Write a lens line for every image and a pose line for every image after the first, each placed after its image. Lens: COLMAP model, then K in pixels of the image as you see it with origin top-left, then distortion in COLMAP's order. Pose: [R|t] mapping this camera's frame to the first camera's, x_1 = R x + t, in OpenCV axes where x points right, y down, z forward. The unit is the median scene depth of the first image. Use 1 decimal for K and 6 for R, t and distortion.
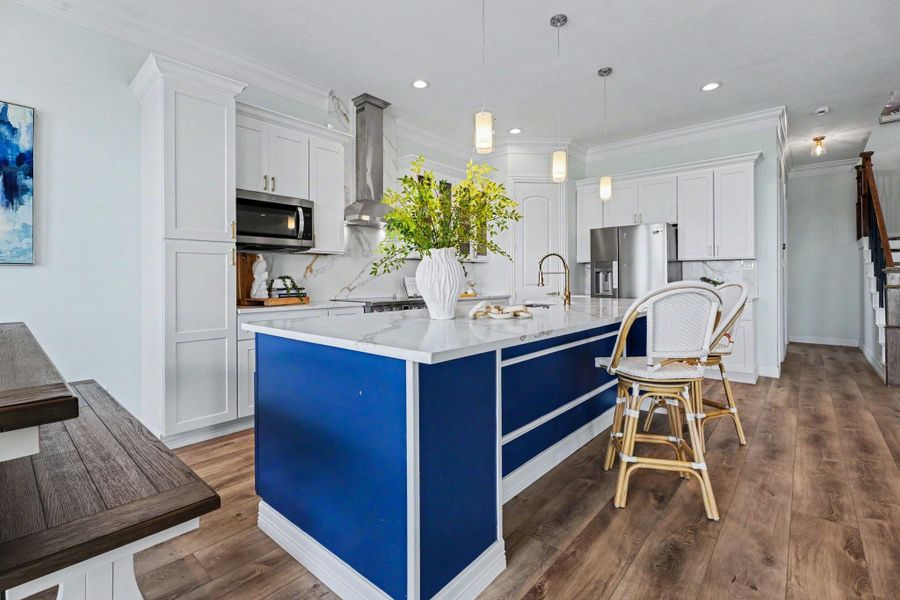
lens RADIAL K [[409.4, 0, 439.5], [0, 409.4, 275.5], [0, 0, 1]] dist [-0.000348, 0.000045]
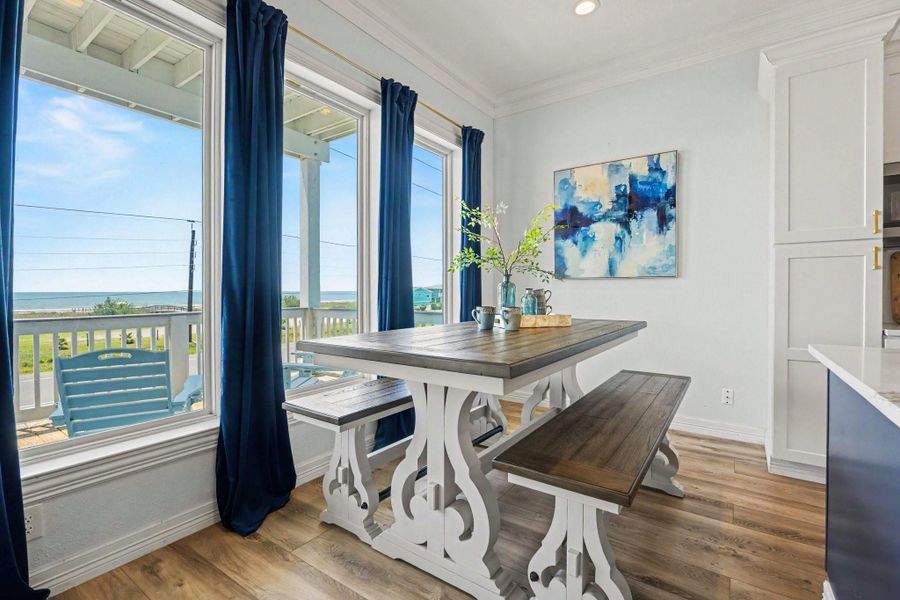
lens RADIAL K [[413.6, 0, 445.3], [0, 413.6, 294.7], [0, 0, 1]] dist [-0.003590, 0.000040]
pose [[0.116285, 0.010818, -0.993157, 0.144240], [0.009413, 0.999884, 0.011994, 0.004222], [0.993171, -0.010743, 0.116170, 0.135965]]
